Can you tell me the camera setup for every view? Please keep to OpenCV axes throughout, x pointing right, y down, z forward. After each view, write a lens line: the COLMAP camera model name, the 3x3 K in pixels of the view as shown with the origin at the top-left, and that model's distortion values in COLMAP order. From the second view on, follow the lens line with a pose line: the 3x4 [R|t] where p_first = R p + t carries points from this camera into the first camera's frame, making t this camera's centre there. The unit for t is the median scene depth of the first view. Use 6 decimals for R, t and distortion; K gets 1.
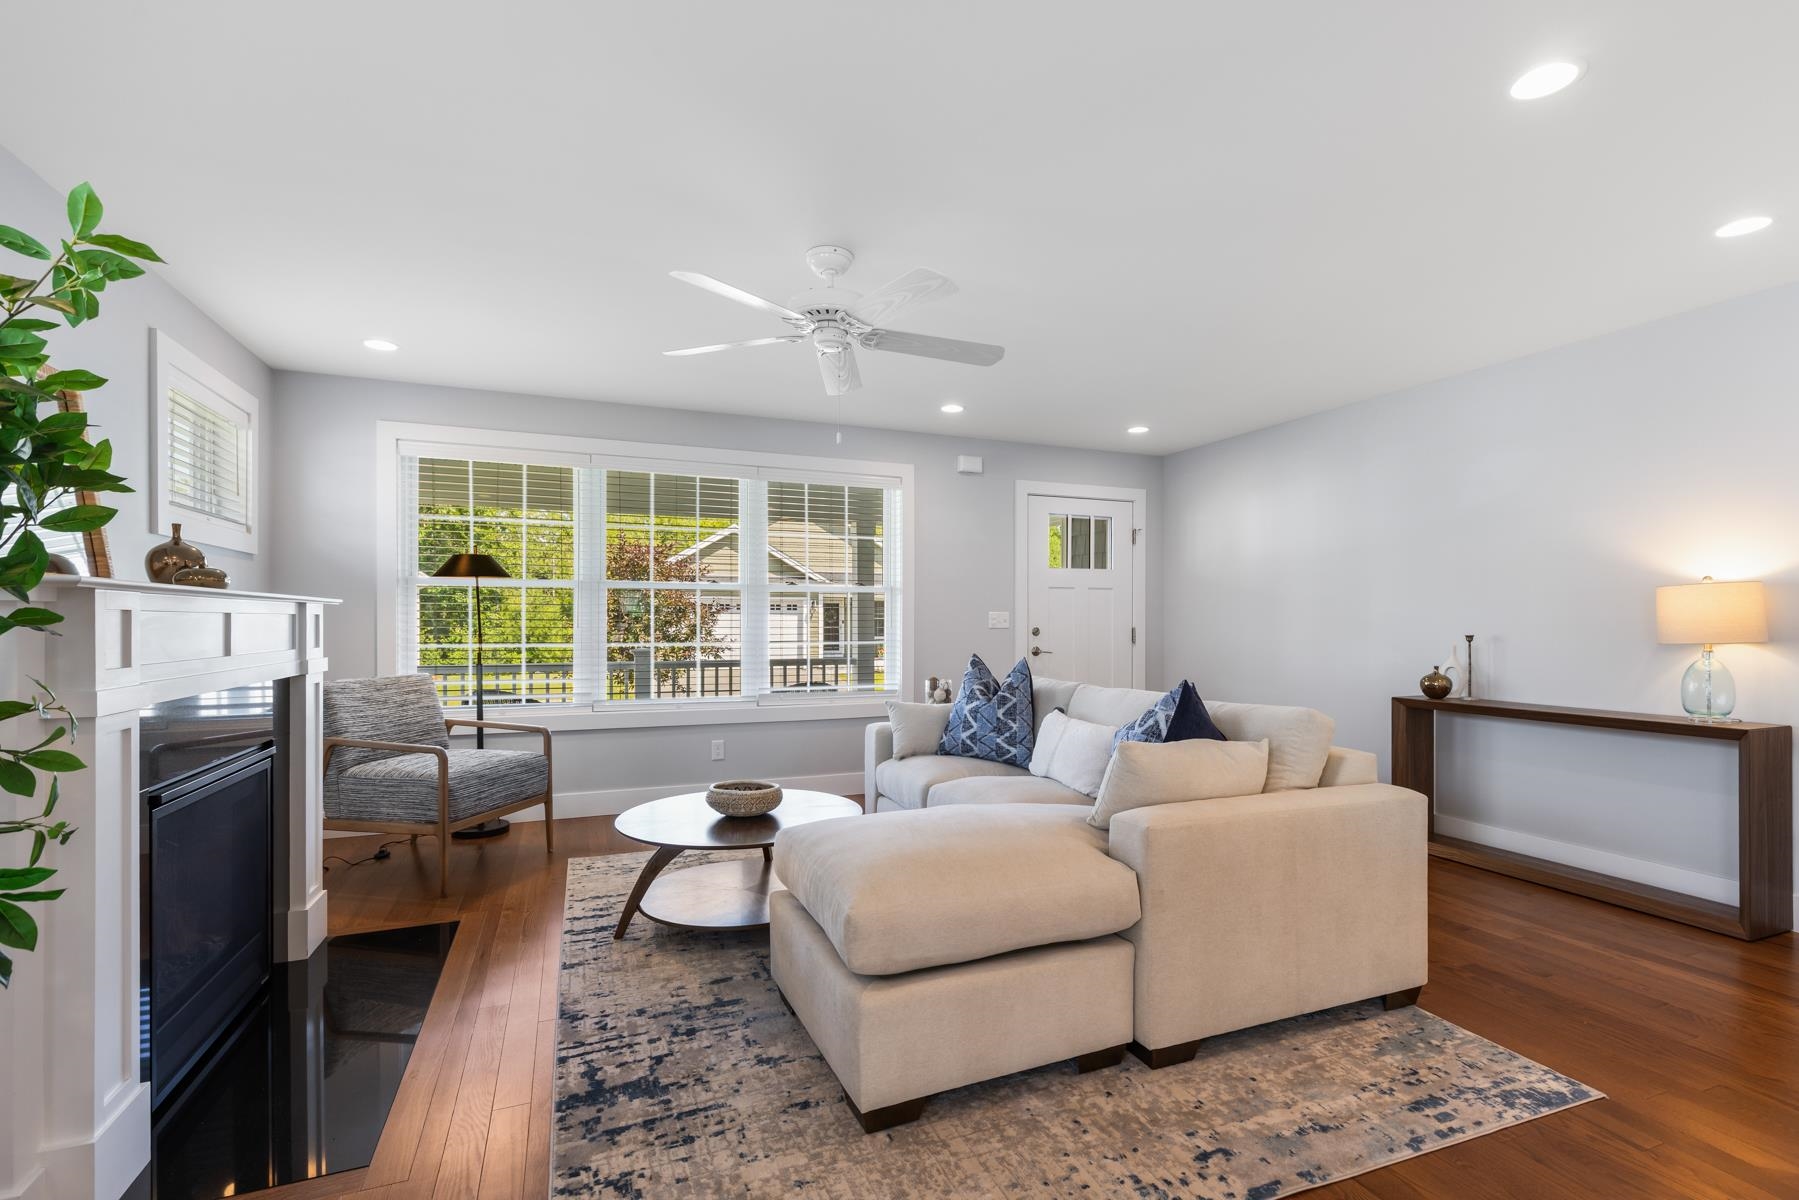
lens RADIAL K [[823.2, 0, 906.4], [0, 823.2, 619.9], [0, 0, 1]] dist [0.001380, 0.000097]
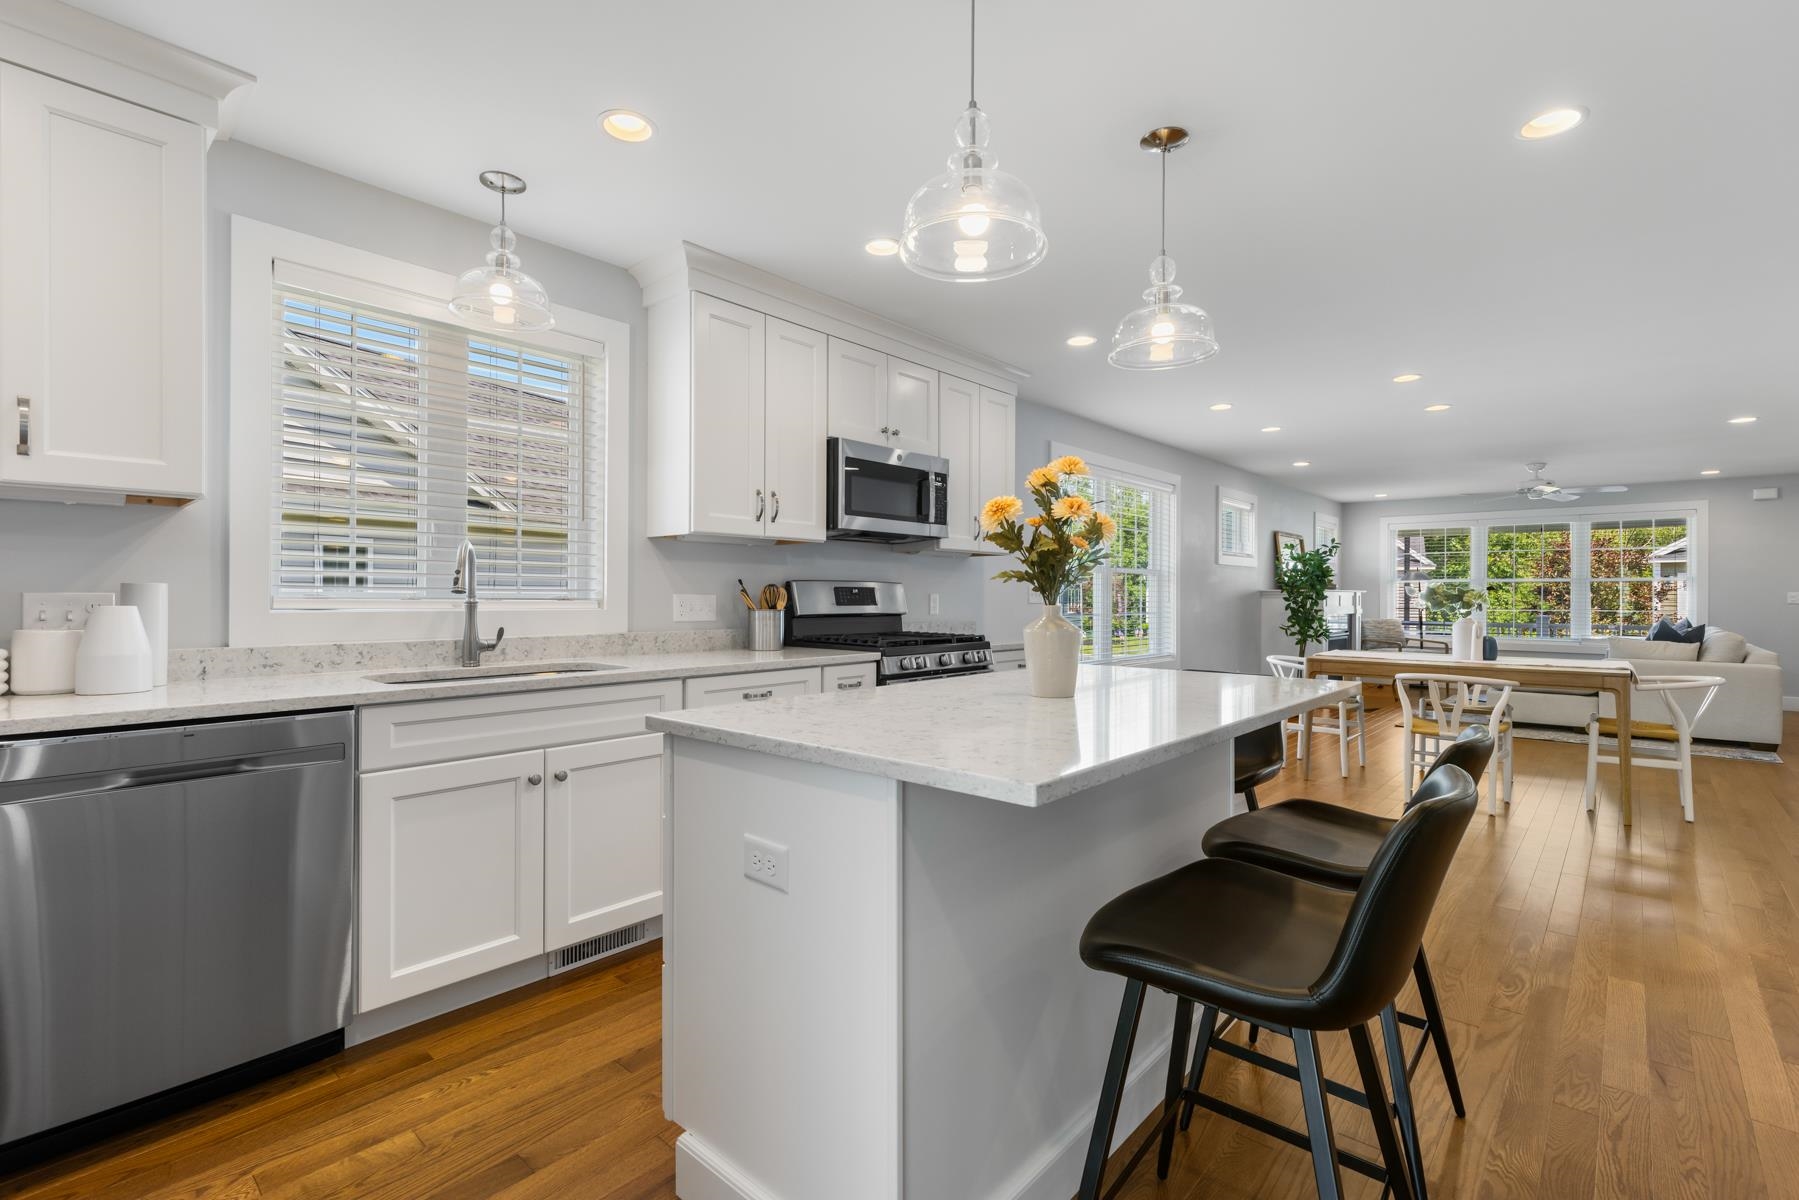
lens RADIAL K [[823.2, 0, 911.0], [0, 823.2, 597.9], [0, 0, 1]] dist [0.001380, 0.000097]
pose [[0.448008, -0.000279, -0.894030, 0.978792], [-0.001143, 0.999999, -0.000885, 0.004808], [0.894029, 0.001418, 0.448007, -1.427215]]
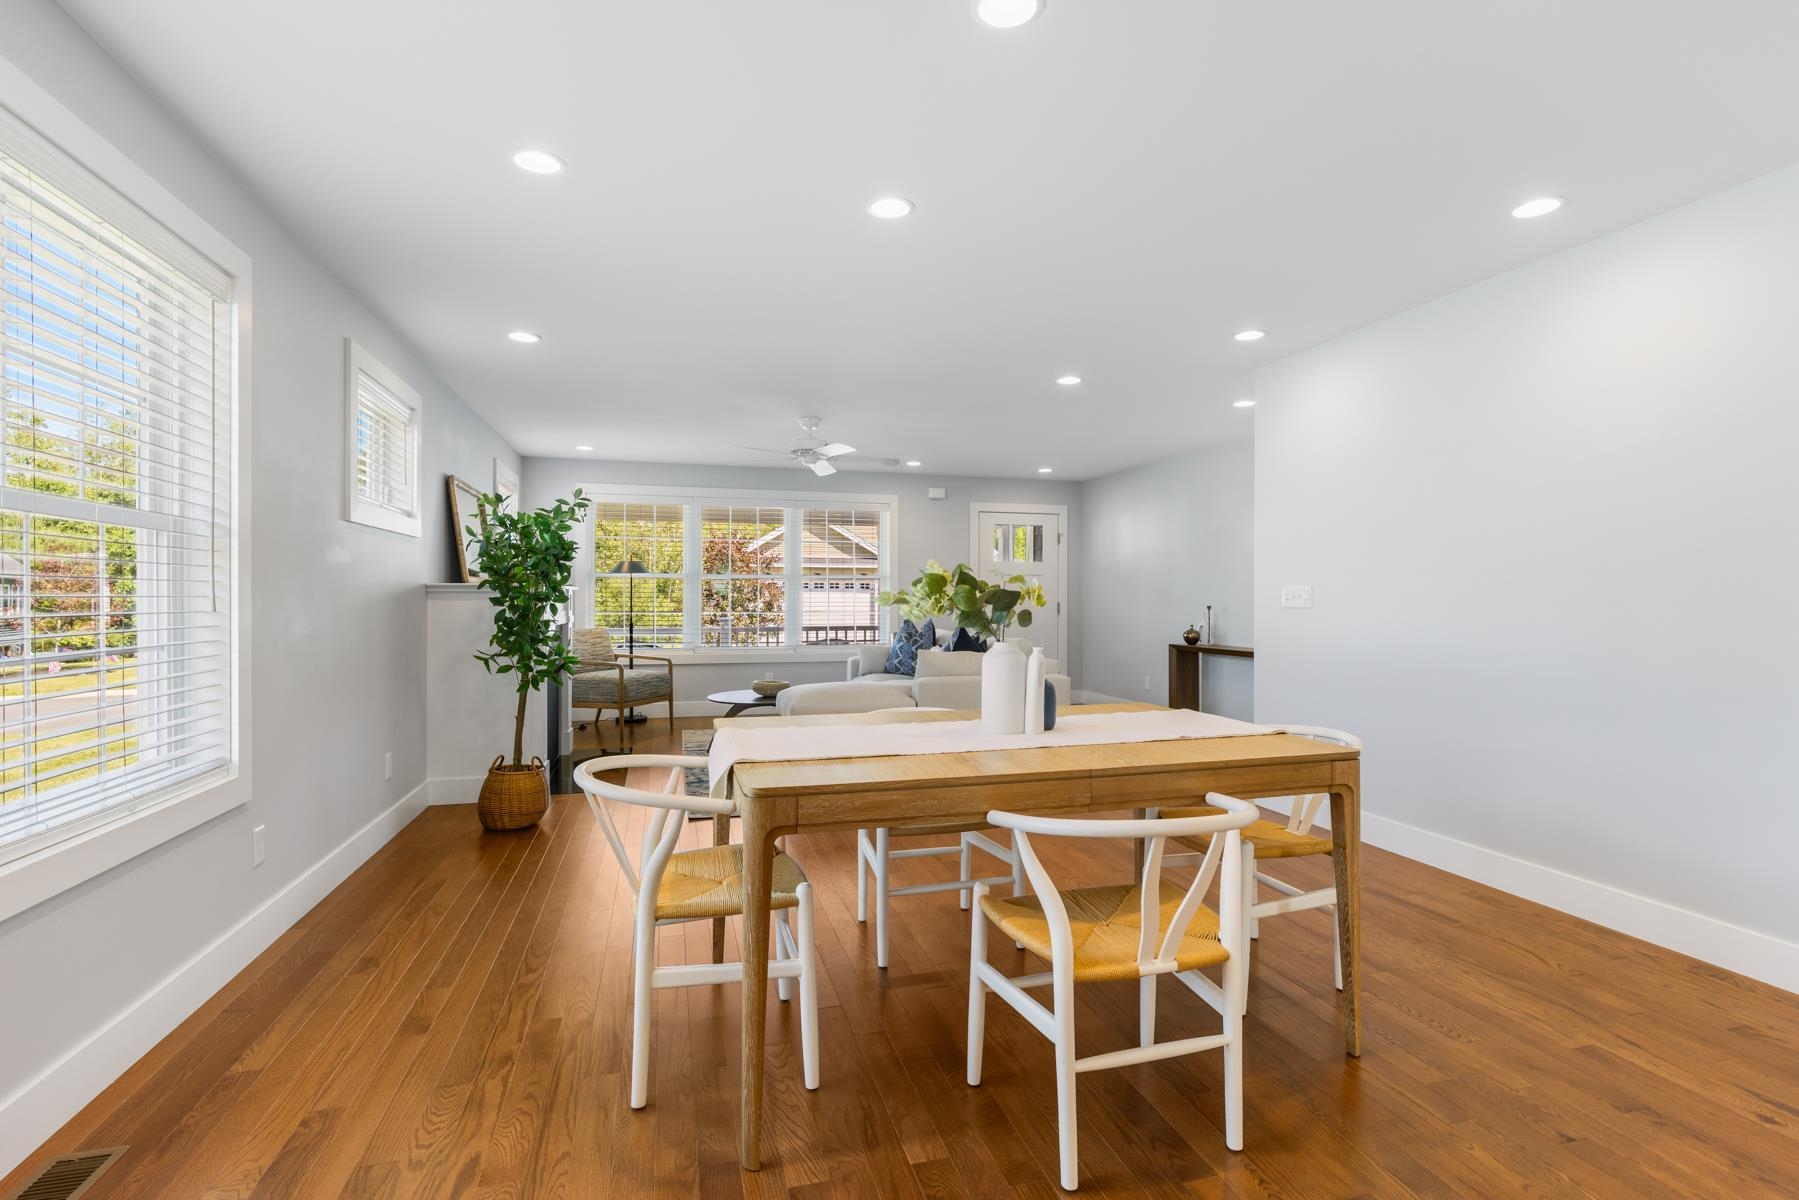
lens RADIAL K [[855.9, 0, 912.7], [0, 855.9, 600.5], [0, 0, 1]] dist [-0.004223, 0.001806]
pose [[0.994630, -0.000303, -0.103490, 0.263773], [0.000615, 0.999995, 0.002976, 0.001468], [0.103489, -0.003024, 0.994626, -0.750007]]
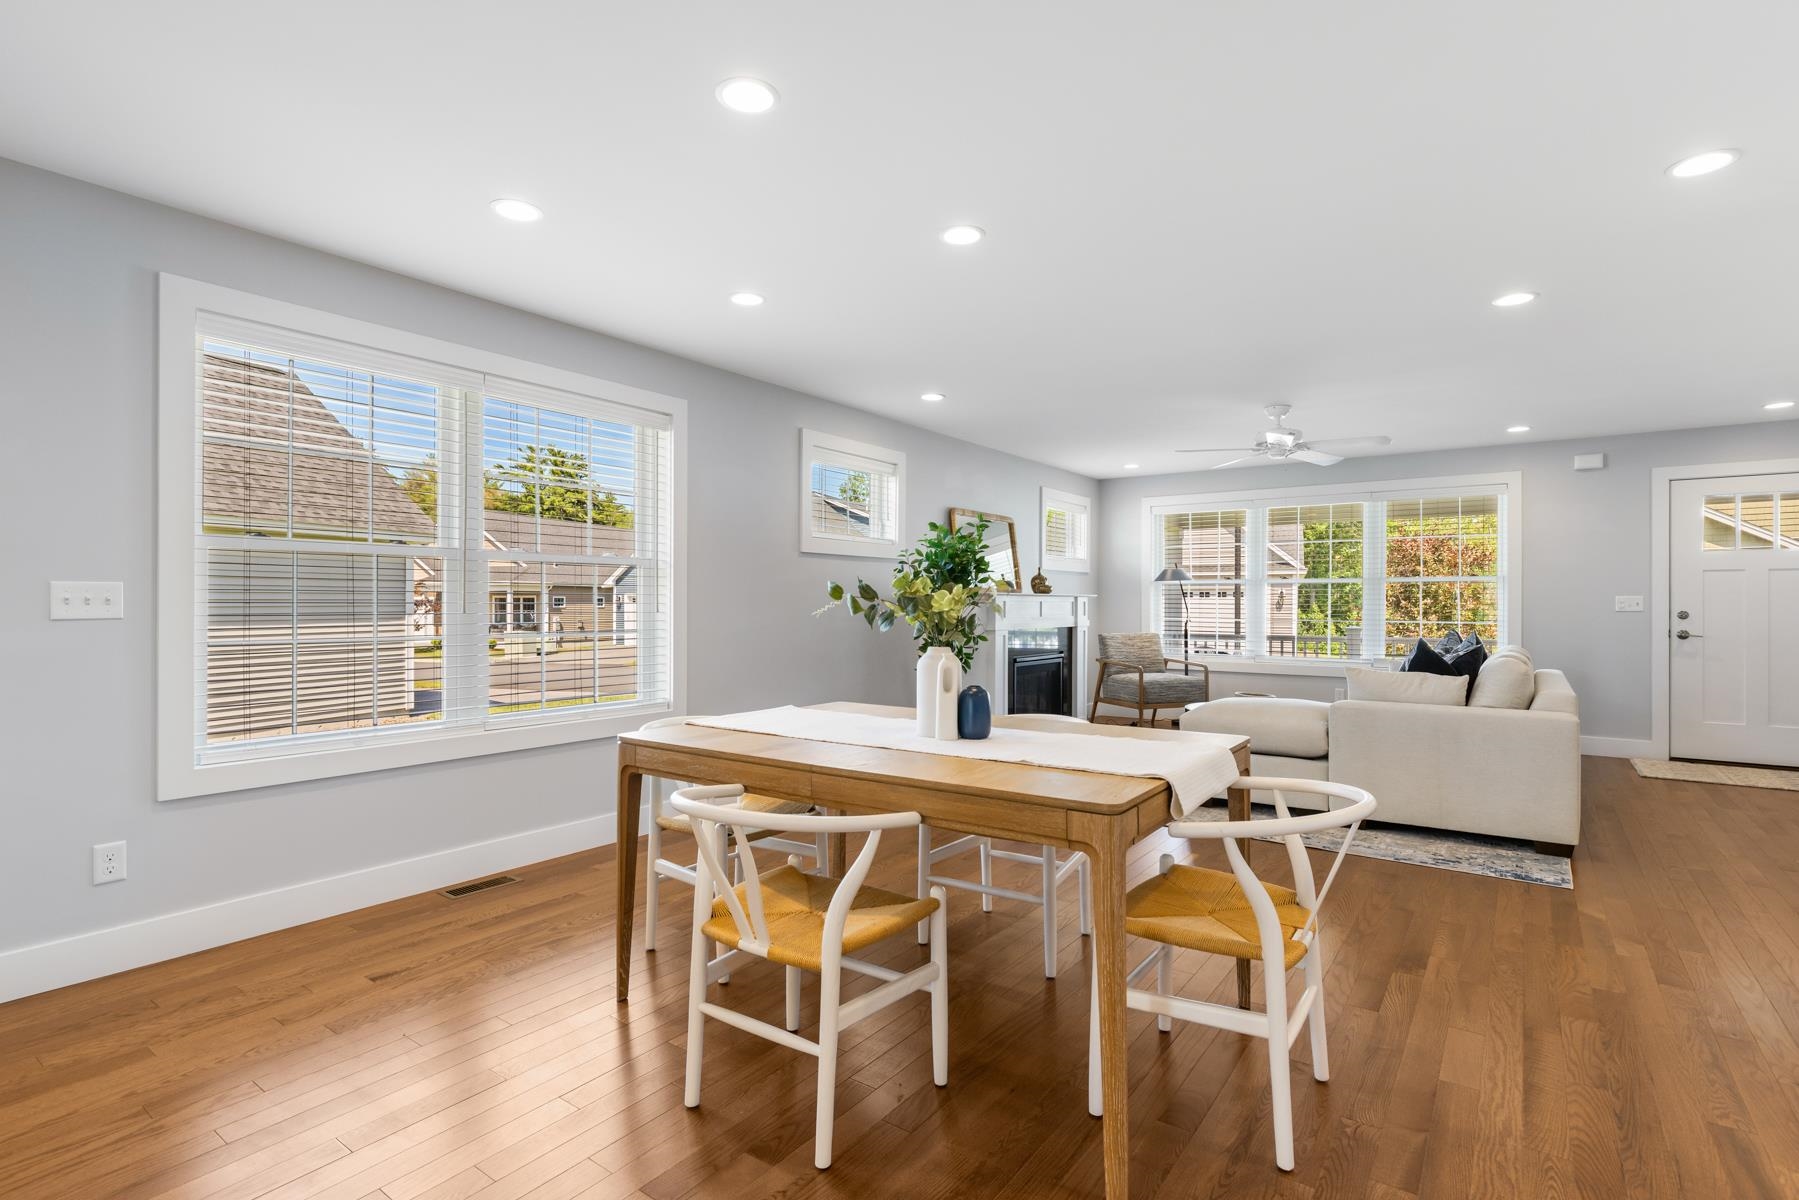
lens RADIAL K [[855.9, 0, 921.3], [0, 855.9, 601.8], [0, 0, 1]] dist [-0.004223, 0.001806]
pose [[0.538270, -0.004562, -0.842760, 0.759614], [0.000755, 0.999988, -0.004931, 0.003372], [0.842772, 0.002018, 0.538267, -0.492754]]
